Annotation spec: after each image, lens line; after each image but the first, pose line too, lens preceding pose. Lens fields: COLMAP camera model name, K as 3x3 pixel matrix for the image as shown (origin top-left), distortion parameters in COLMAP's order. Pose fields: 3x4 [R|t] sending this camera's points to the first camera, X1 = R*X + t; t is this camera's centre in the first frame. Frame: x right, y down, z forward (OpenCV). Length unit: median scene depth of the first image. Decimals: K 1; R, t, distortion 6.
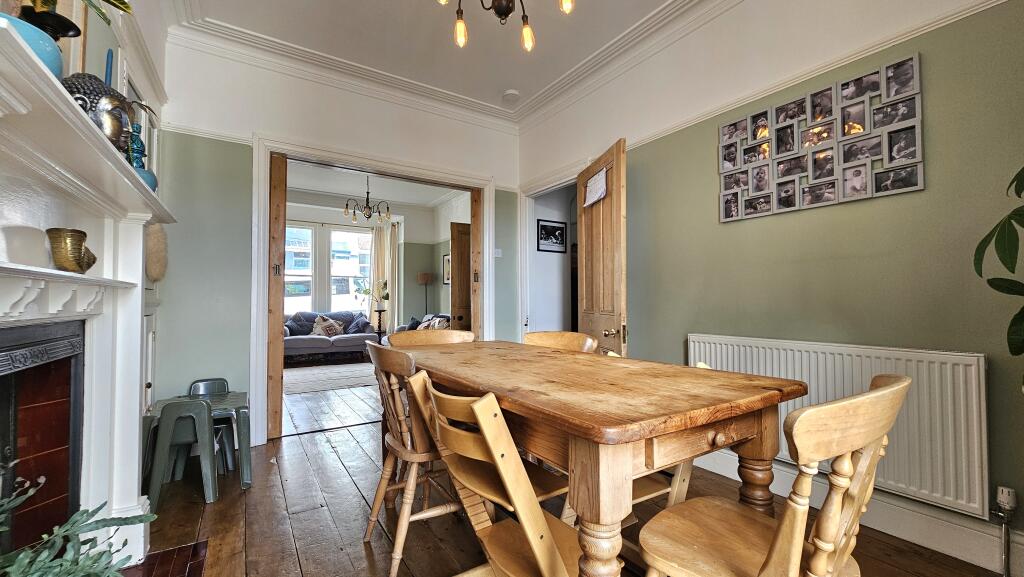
lens RADIAL K [[420.5, 0, 520.1], [0, 420.5, 289.3], [0, 0, 1]] dist [0.001601, 0.000472]
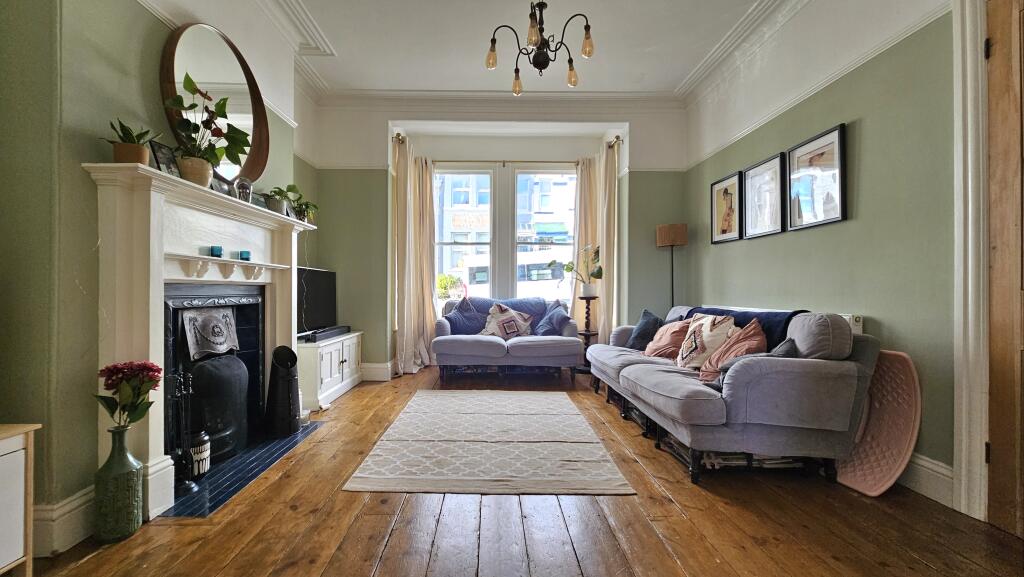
lens RADIAL K [[420.5, 0, 517.1], [0, 420.5, 288.4], [0, 0, 1]] dist [0.001601, 0.000472]
pose [[0.868578, 0.004392, -0.495533, -0.133580], [0.005845, 0.999800, 0.019105, 0.027234], [0.495518, -0.019491, 0.868379, 0.459886]]
